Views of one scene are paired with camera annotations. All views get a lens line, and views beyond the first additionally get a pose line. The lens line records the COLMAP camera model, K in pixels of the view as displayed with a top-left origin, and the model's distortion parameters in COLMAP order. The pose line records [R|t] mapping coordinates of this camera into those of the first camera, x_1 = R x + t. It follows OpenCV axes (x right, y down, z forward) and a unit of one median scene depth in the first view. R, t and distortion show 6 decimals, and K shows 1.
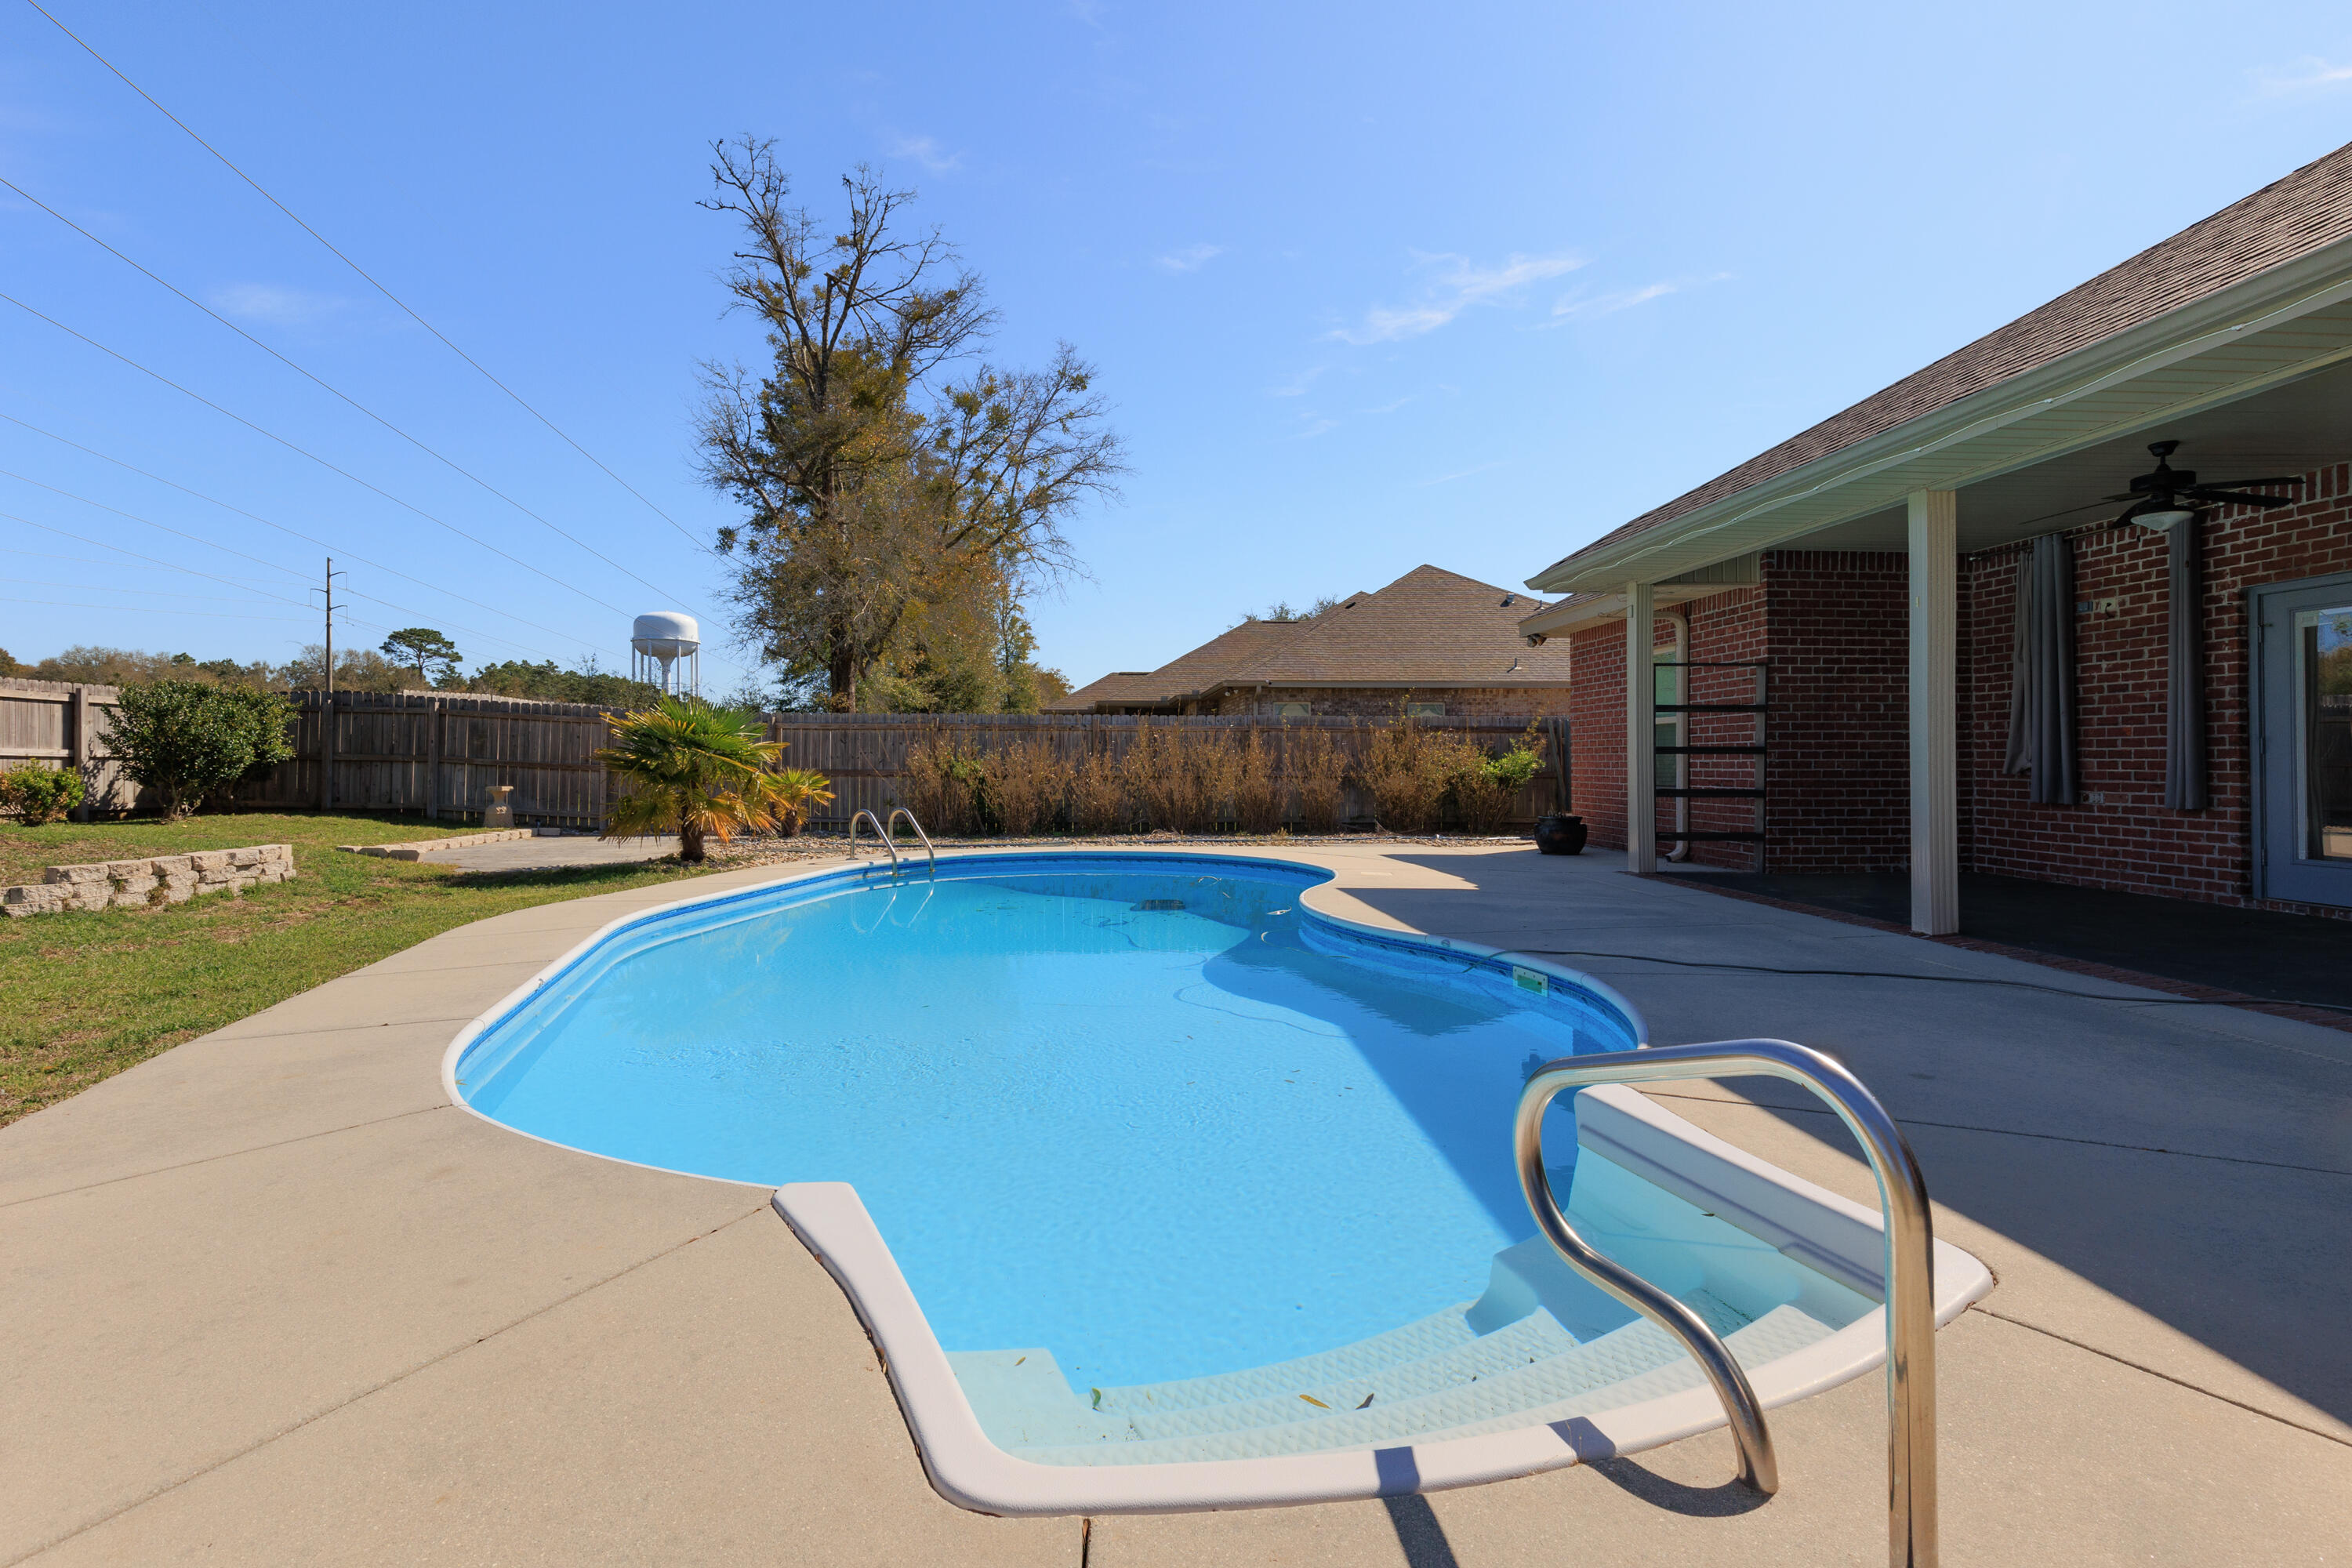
lens RADIAL K [[1053.4, 0, 1176.0], [0, 1053.4, 784.0], [0, 0, 1]] dist [0.000638, -0.000431]
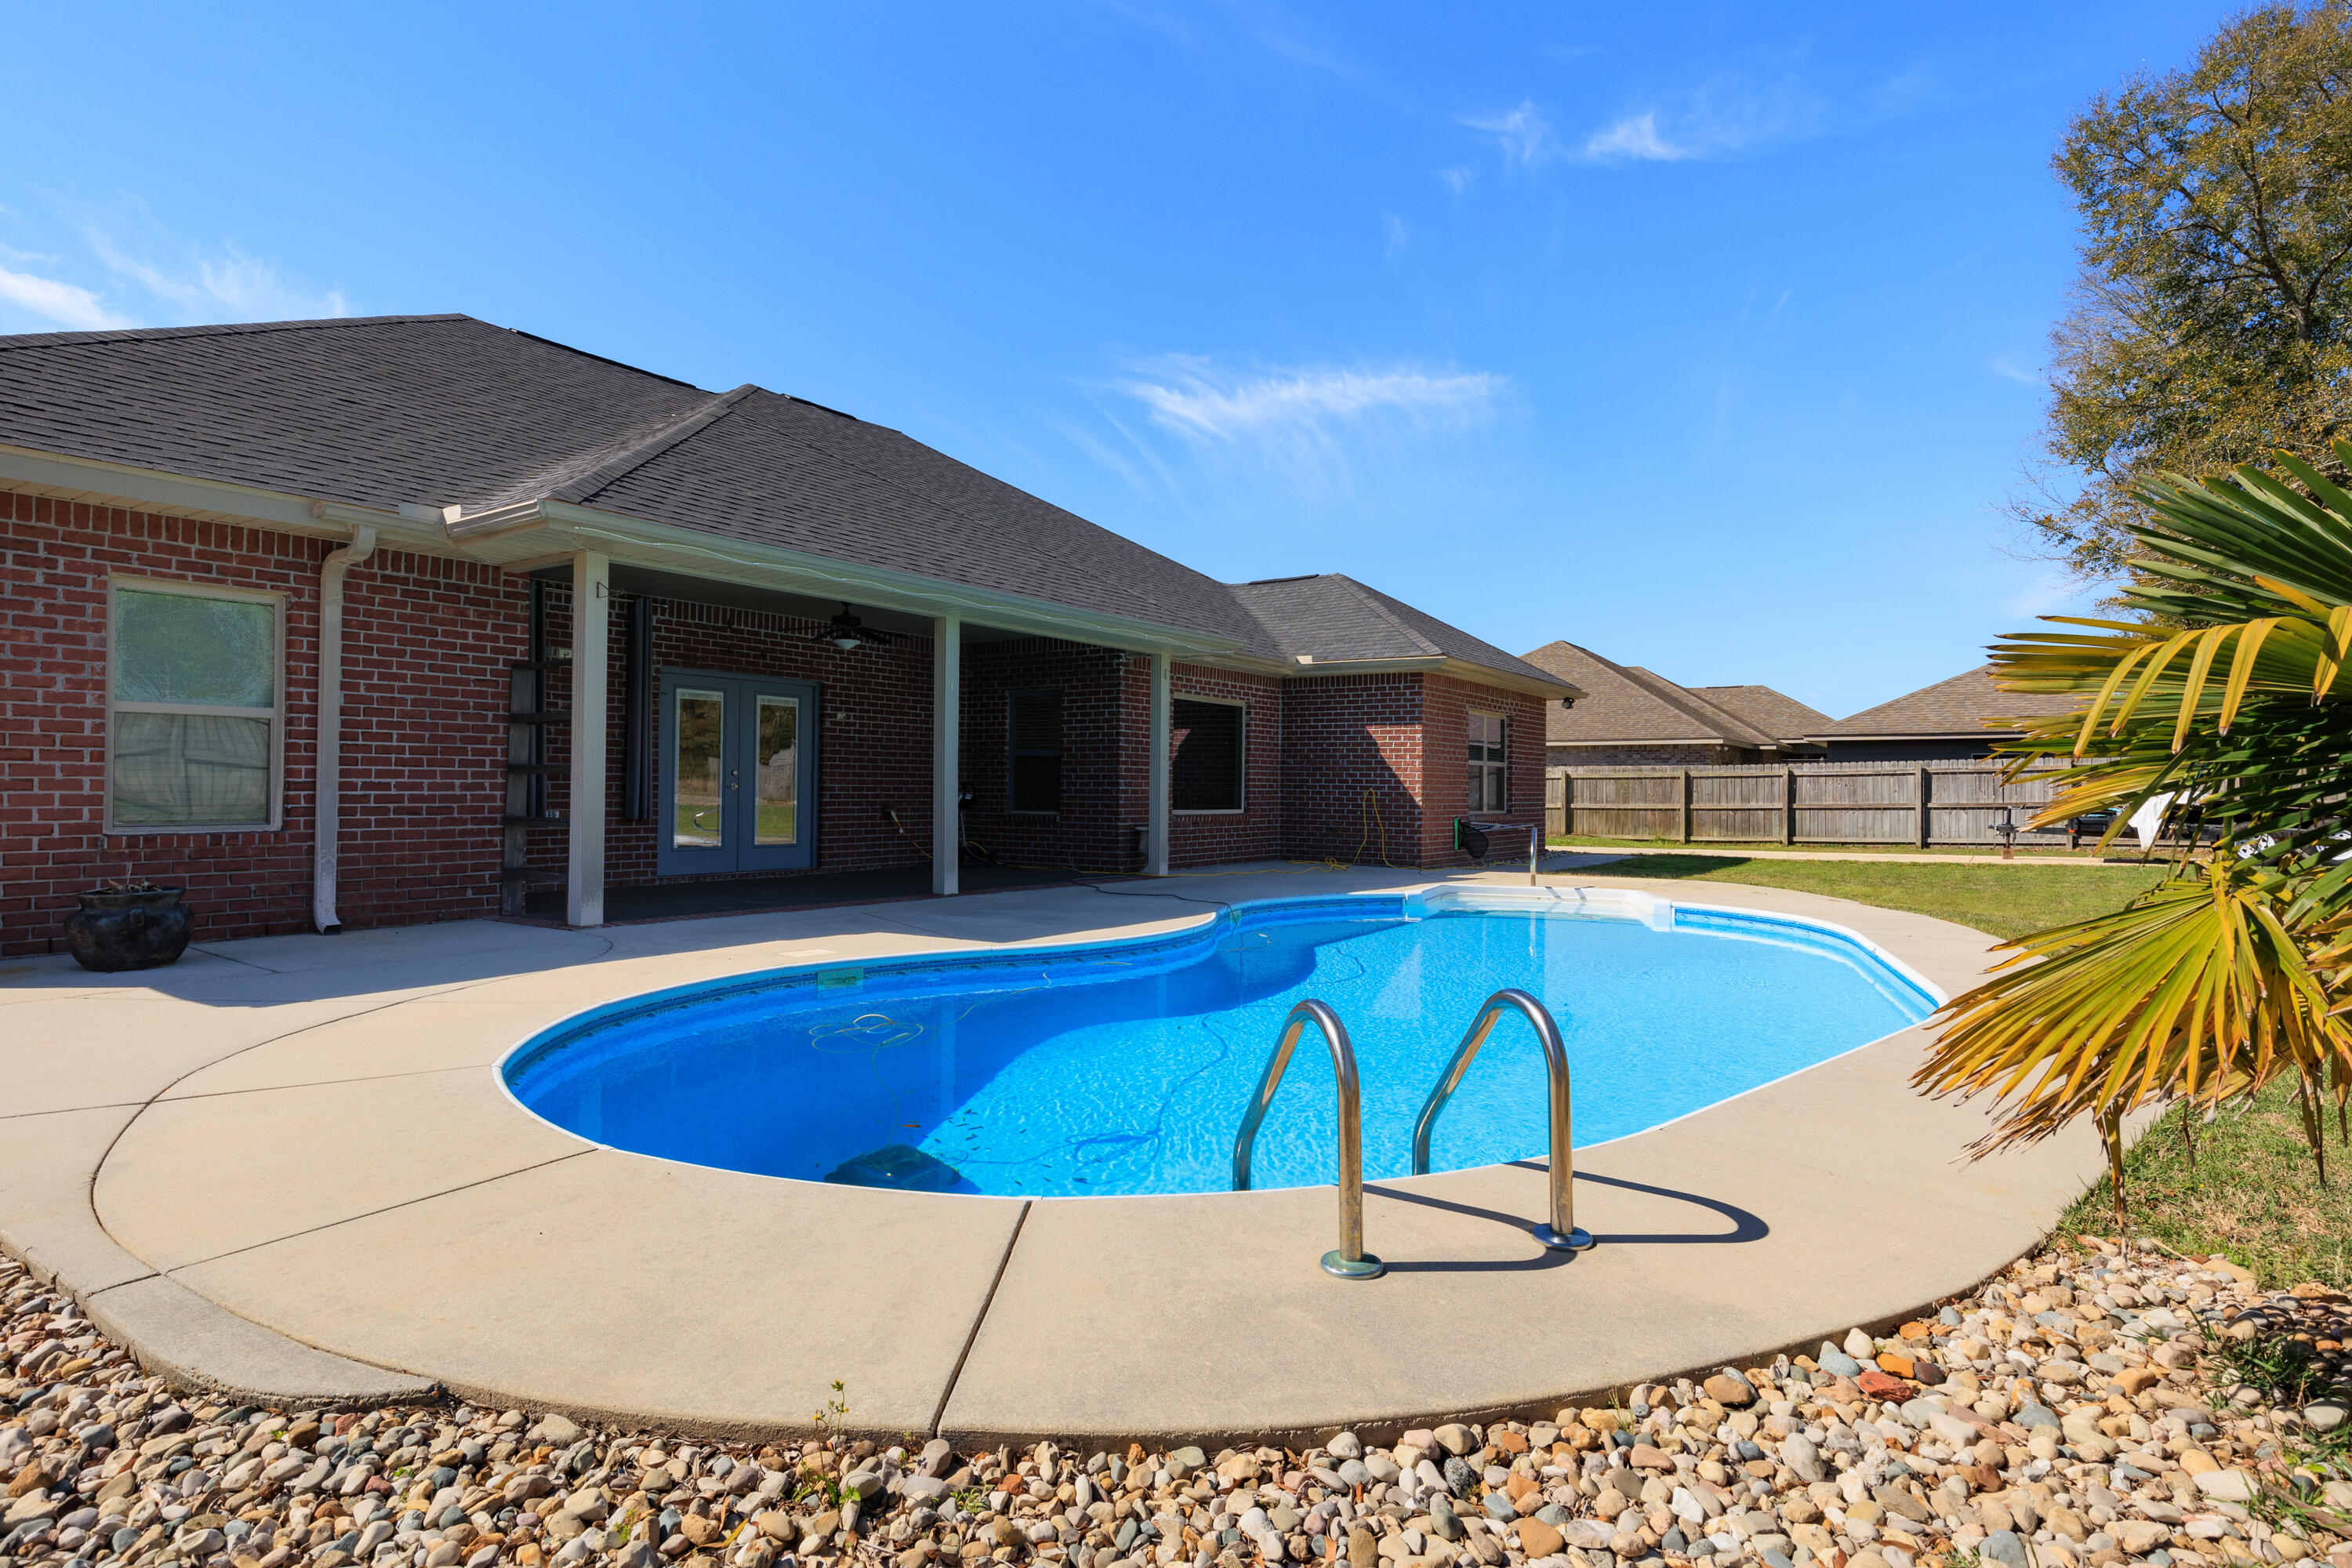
lens RADIAL K [[1224.5, 0, 1176.0], [0, 1224.5, 784.0], [0, 0, 1]] dist [0.005839, 0.002318]
pose [[-0.778641, 0.005129, 0.627449, -0.466463], [0.013145, 0.999880, 0.008139, -0.020321], [-0.627332, 0.014585, -0.778615, 1.416784]]
